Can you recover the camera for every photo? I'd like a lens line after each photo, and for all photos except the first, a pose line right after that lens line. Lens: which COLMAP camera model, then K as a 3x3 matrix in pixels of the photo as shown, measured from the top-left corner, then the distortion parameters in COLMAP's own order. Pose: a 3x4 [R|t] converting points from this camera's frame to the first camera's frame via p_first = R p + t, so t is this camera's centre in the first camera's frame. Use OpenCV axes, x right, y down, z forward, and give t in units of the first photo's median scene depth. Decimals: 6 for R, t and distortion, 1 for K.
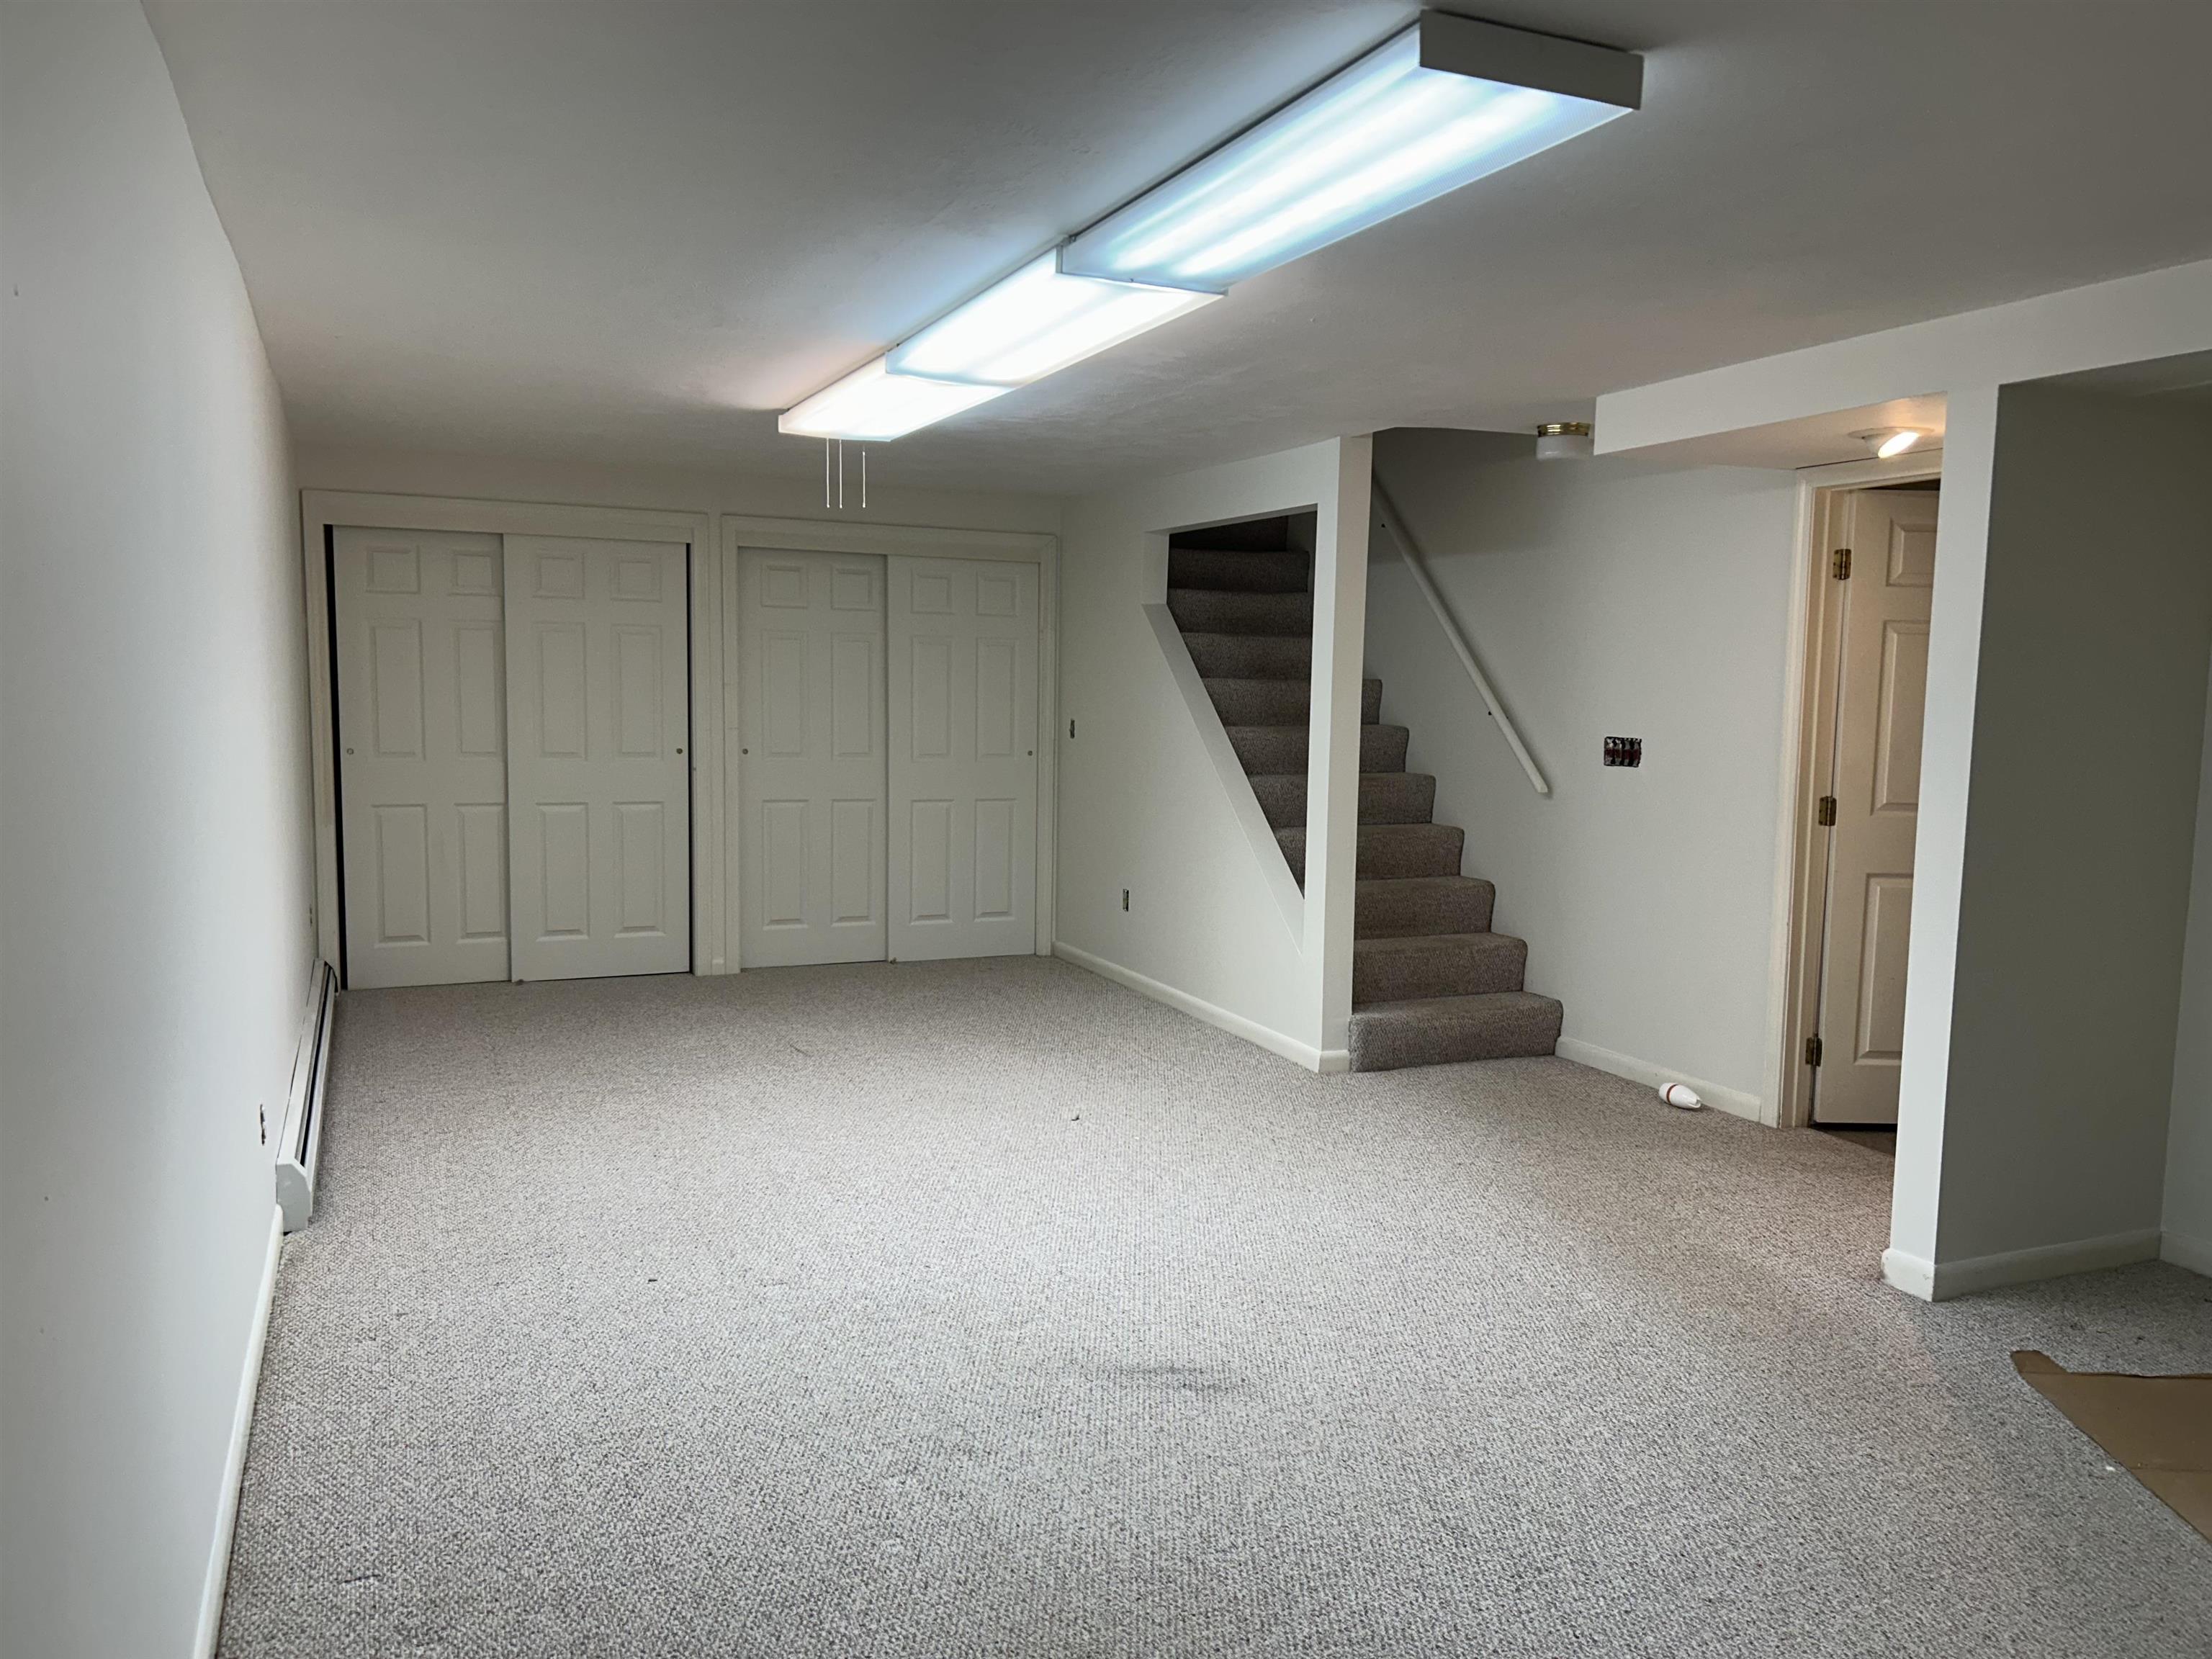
lens RADIAL K [[1663.5, 0, 1114.7], [0, 1663.5, 838.2], [0, 0, 1]] dist [0.143278, -0.283182]
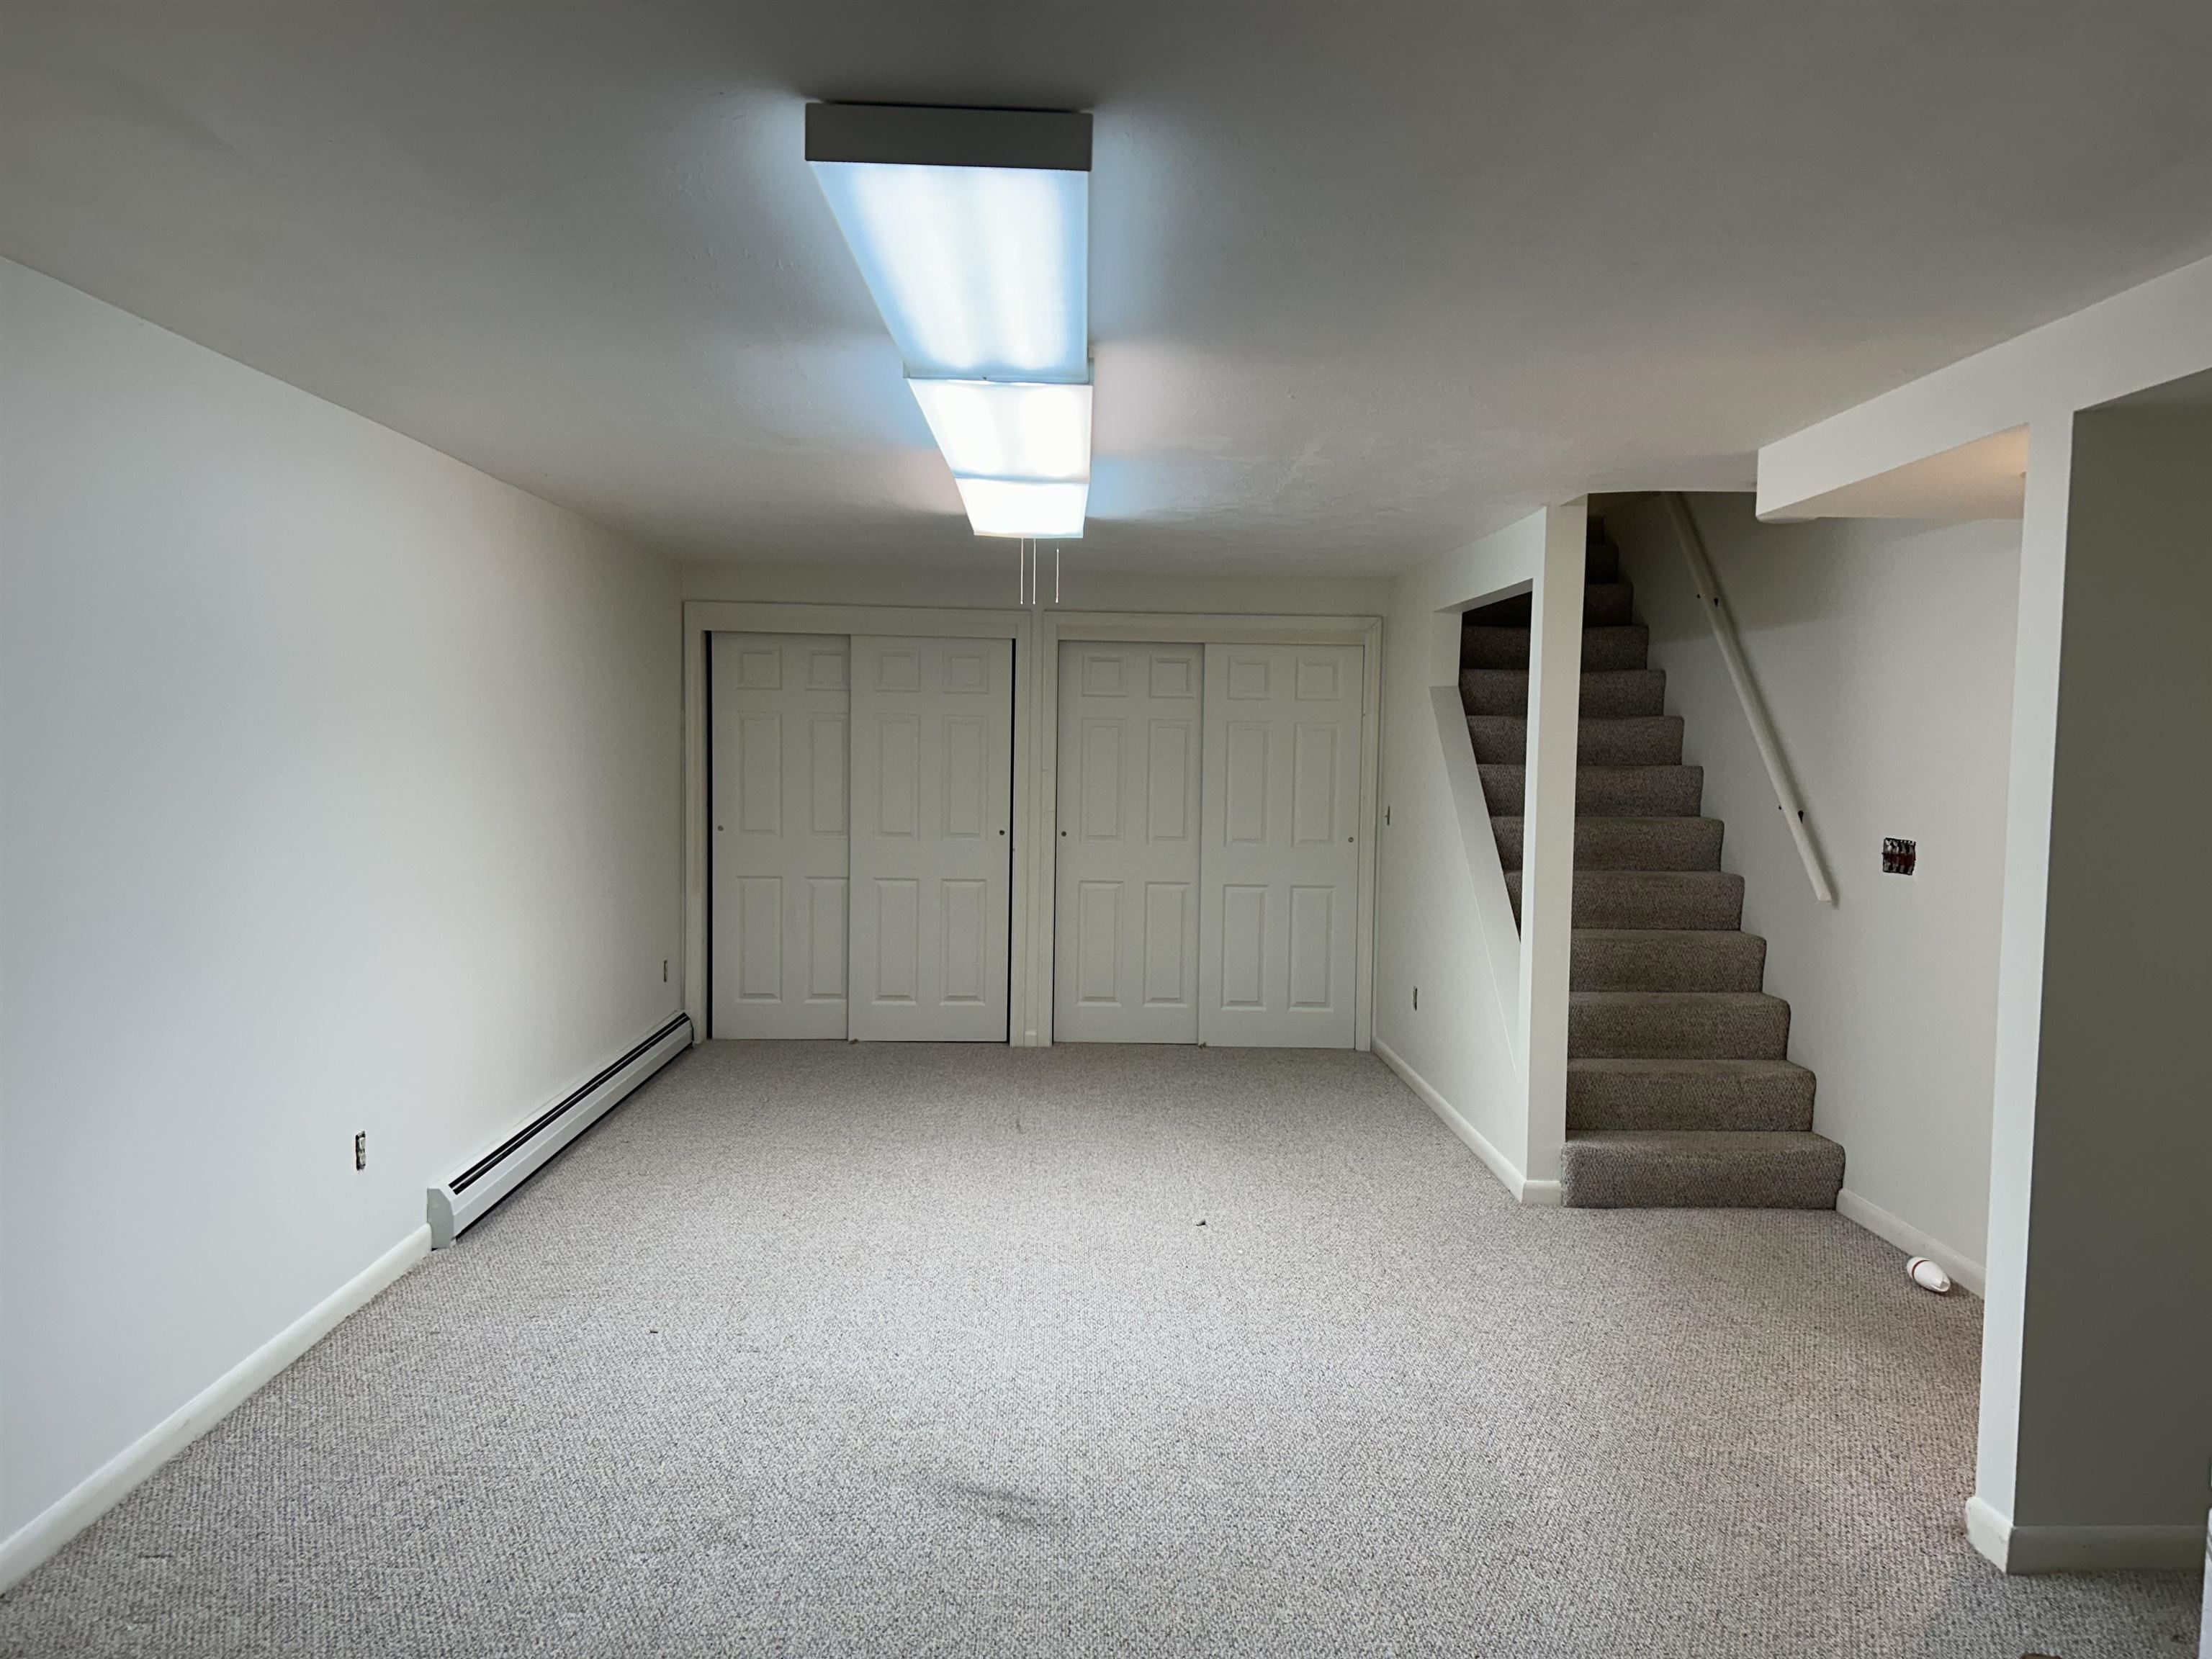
lens RADIAL K [[1672.8, 0, 1124.8], [0, 1672.8, 832.2], [0, 0, 1]] dist [0.078390, -0.098351]
pose [[0.925935, 0.018625, -0.377224, 0.260088], [-0.036804, 0.998480, -0.041038, -0.014163], [0.375886, 0.051882, 0.925212, 0.066237]]
